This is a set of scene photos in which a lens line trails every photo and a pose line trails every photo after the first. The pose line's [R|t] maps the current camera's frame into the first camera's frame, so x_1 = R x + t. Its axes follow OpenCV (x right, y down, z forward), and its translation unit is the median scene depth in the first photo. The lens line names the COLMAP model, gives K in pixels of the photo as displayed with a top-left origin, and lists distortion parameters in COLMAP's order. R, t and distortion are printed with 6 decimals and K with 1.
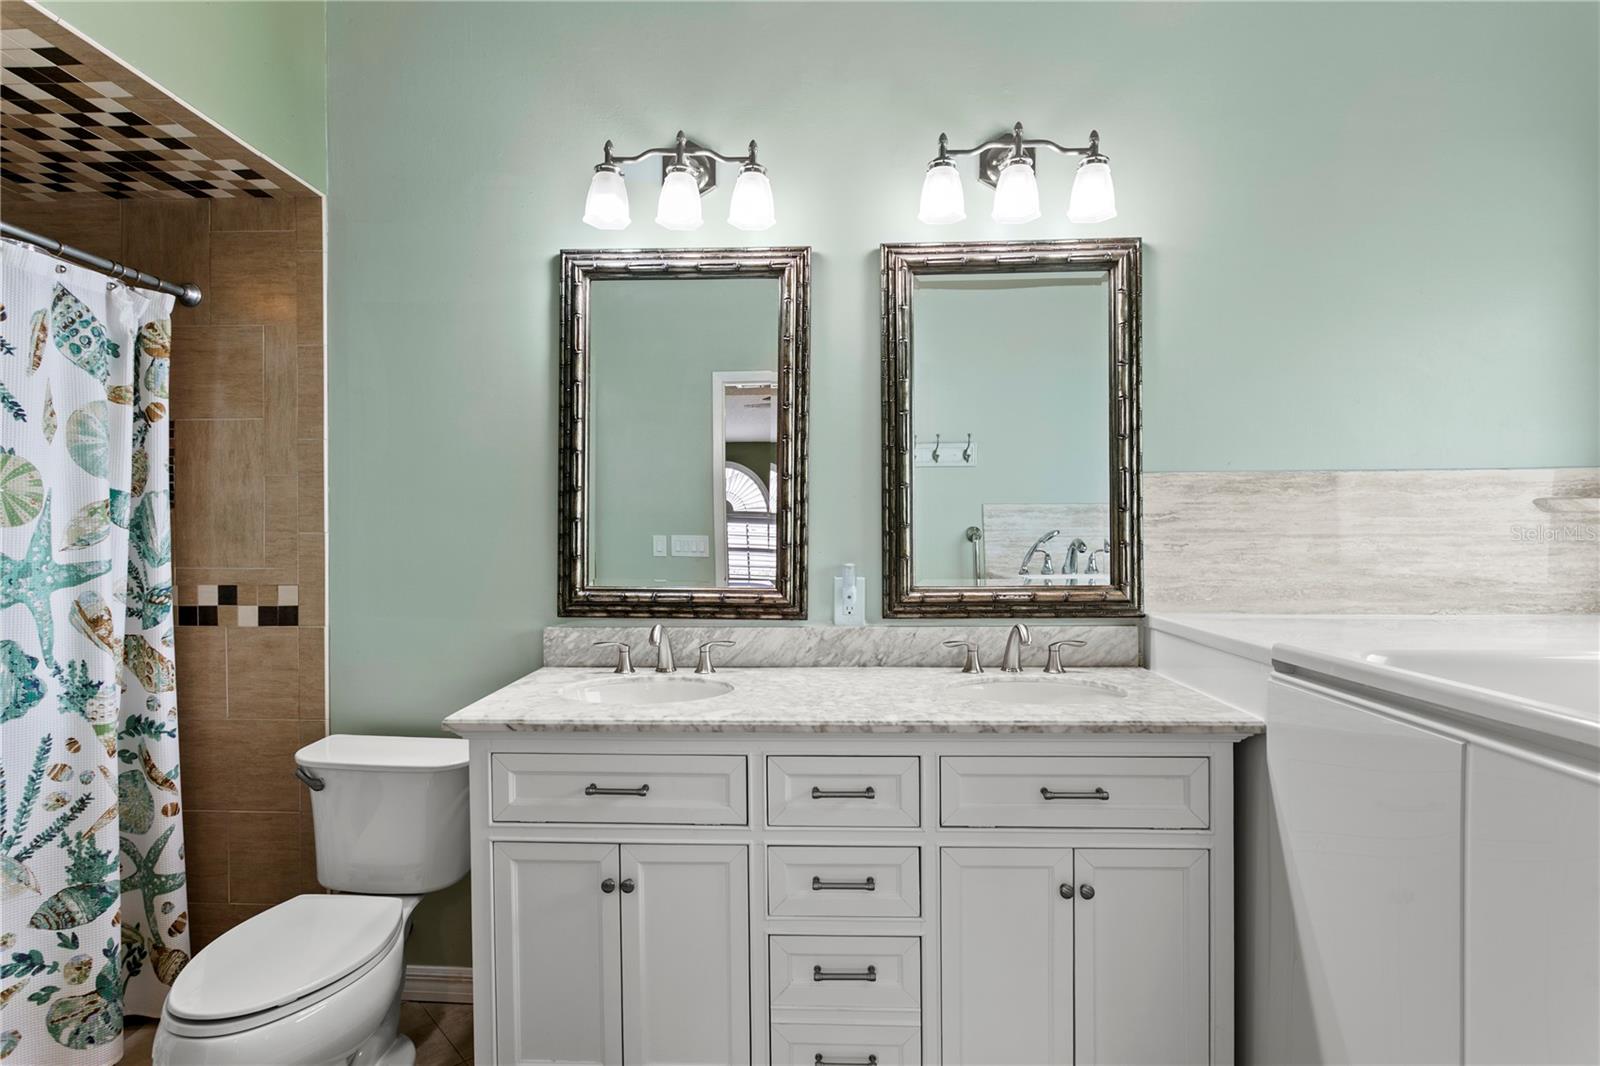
lens RADIAL K [[828.7, 0, 800.0], [0, 828.7, 533.0], [0, 0, 1]] dist [0.002243, 0.001989]
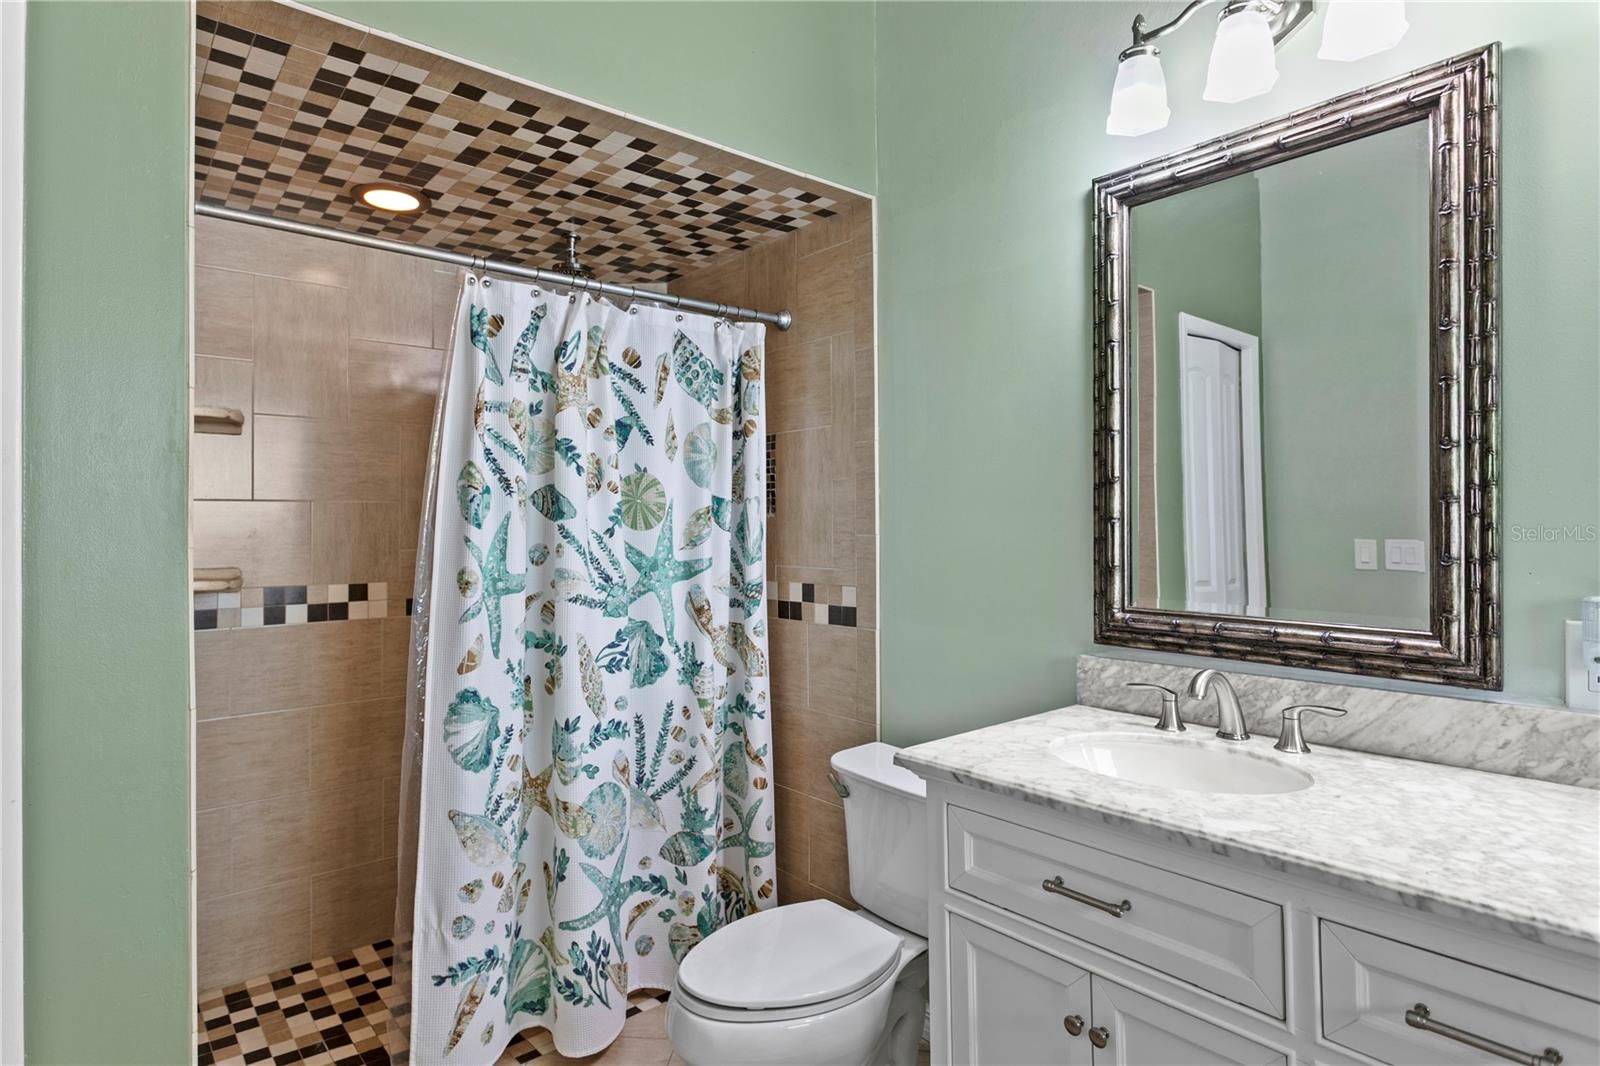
lens RADIAL K [[877.3, 0, 796.9], [0, 877.3, 511.4], [0, 0, 1]] dist [-0.005897, 0.011554]
pose [[0.654304, -0.015188, -0.756079, 0.170096], [0.000294, 0.999803, -0.019830, -0.008306], [0.756231, 0.012753, 0.654180, 0.263840]]
